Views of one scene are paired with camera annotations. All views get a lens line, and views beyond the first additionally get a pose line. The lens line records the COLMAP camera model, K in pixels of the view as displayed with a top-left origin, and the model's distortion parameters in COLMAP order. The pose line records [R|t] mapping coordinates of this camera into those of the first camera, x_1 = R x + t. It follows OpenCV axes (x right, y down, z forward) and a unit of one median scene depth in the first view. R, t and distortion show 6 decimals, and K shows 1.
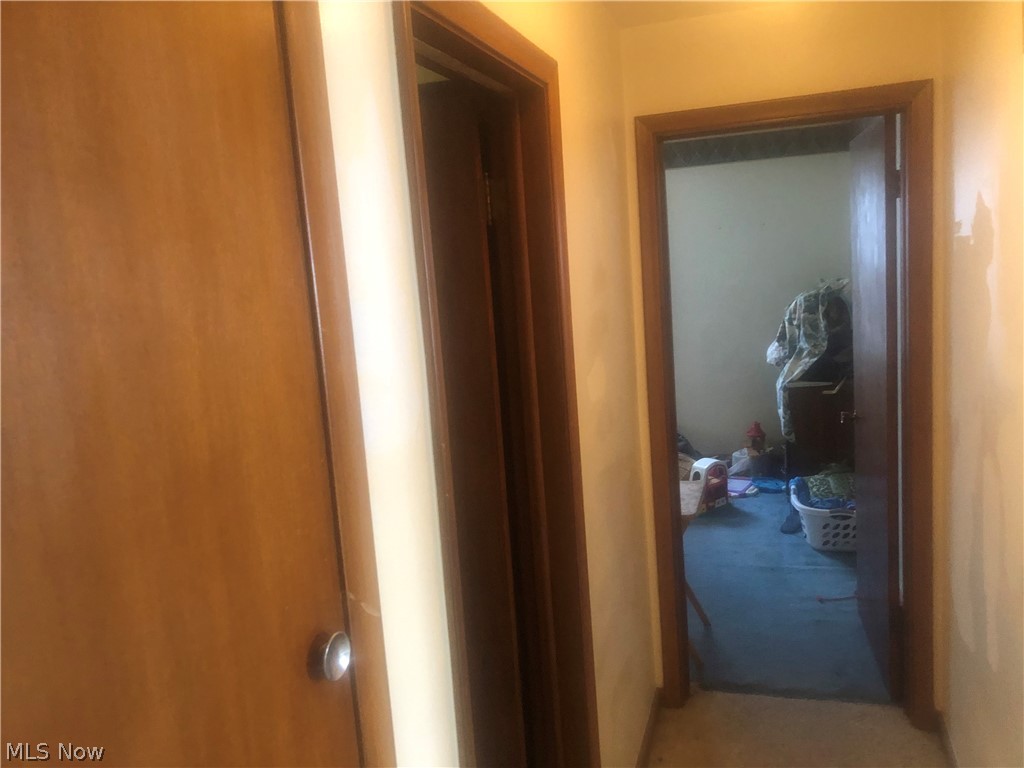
lens RADIAL K [[840.1, 0, 524.7], [0, 840.1, 376.8], [0, 0, 1]] dist [0.034165, -0.041983]
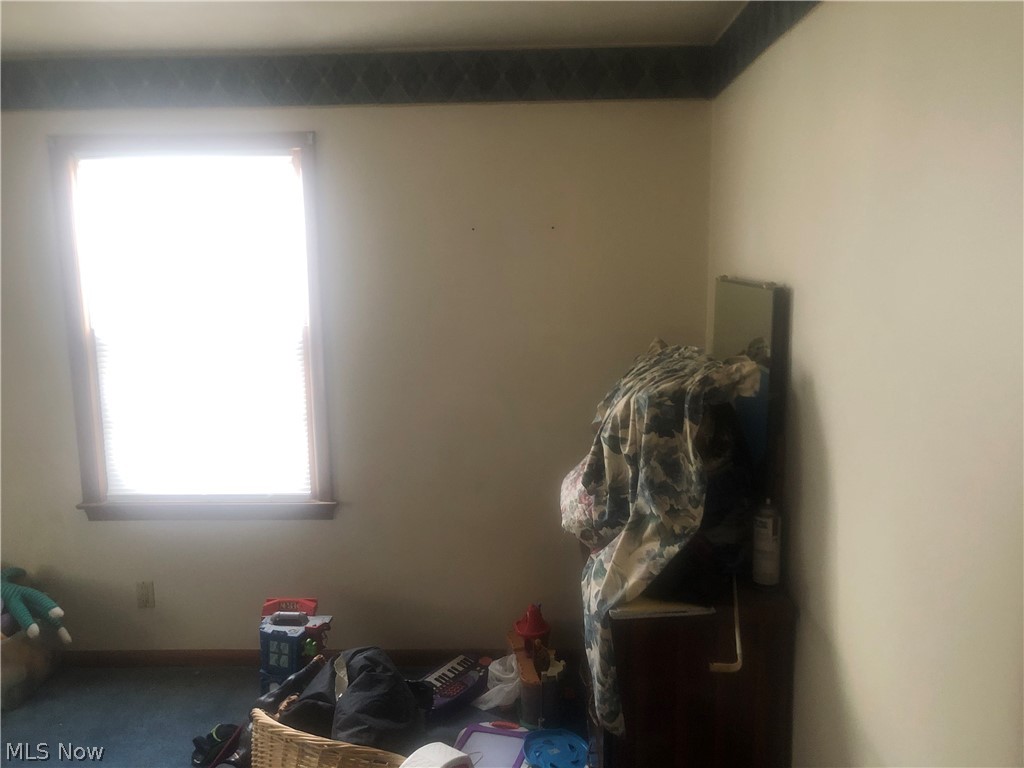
lens RADIAL K [[840.1, 0, 524.7], [0, 840.1, 376.8], [0, 0, 1]] dist [0.034165, -0.041983]
pose [[0.963840, 0.018410, 0.265846, 0.154831], [-0.017013, 0.999827, -0.007558, -0.100170], [-0.265939, 0.002762, 0.963986, 0.600417]]
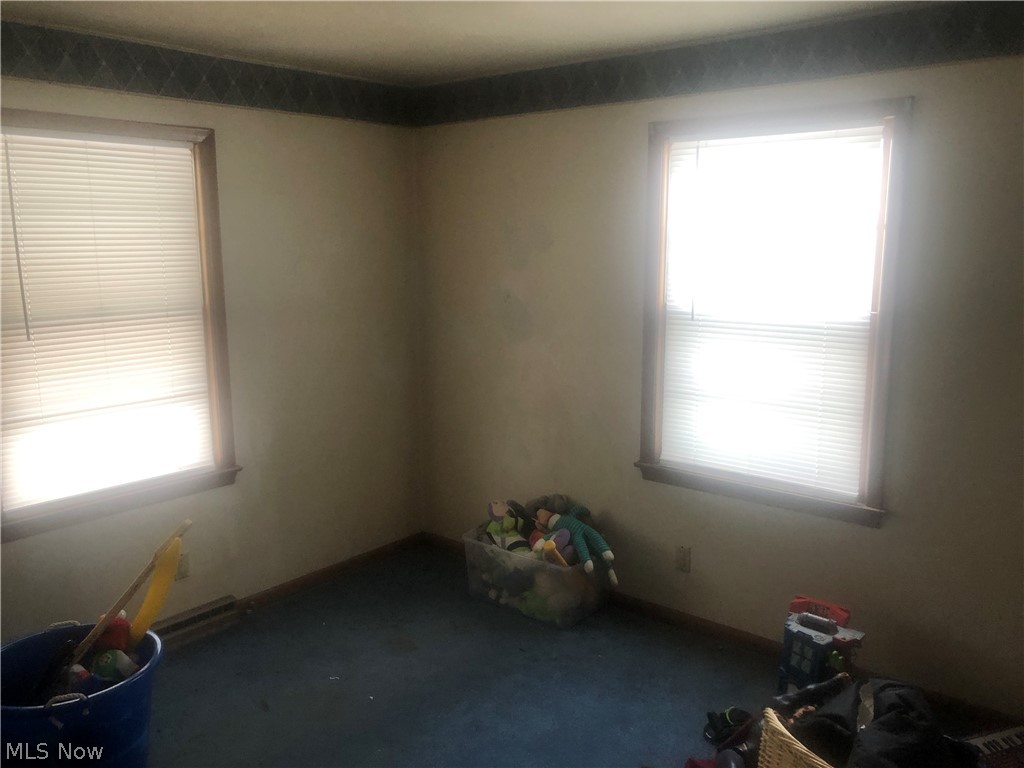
lens RADIAL K [[840.1, 0, 524.7], [0, 840.1, 376.8], [0, 0, 1]] dist [0.034165, -0.041983]
pose [[0.922630, 0.135737, -0.361013, 0.158149], [-0.125170, 0.990739, 0.052616, -0.096638], [0.364811, -0.003358, 0.931075, 0.640281]]
